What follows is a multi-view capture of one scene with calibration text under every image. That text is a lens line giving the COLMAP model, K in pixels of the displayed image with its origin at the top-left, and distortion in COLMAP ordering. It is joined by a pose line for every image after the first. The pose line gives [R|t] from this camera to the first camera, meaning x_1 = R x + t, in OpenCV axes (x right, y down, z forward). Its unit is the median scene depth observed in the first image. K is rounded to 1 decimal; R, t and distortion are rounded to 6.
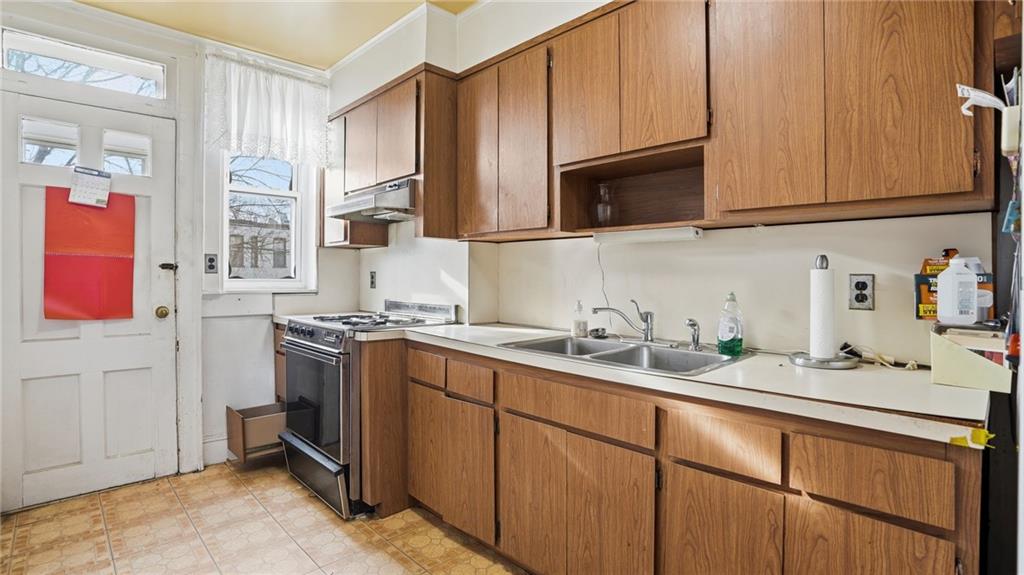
lens RADIAL K [[491.6, 0, 512.0], [0, 491.6, 287.5], [0, 0, 1]] dist [-0.055338, 0.017299]
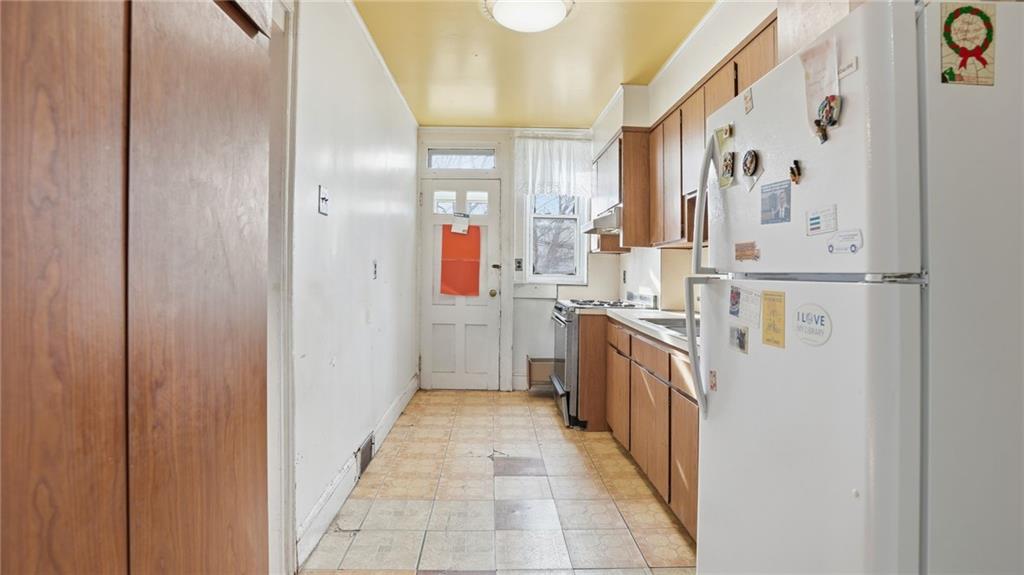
lens RADIAL K [[484.3, 0, 509.4], [0, 484.3, 308.8], [0, 0, 1]] dist [-0.064747, 0.023505]
pose [[0.751018, 0.058202, -0.657712, 0.469519], [-0.029780, 0.998080, 0.054318, 0.011954], [0.659610, -0.021207, 0.751309, -0.268807]]
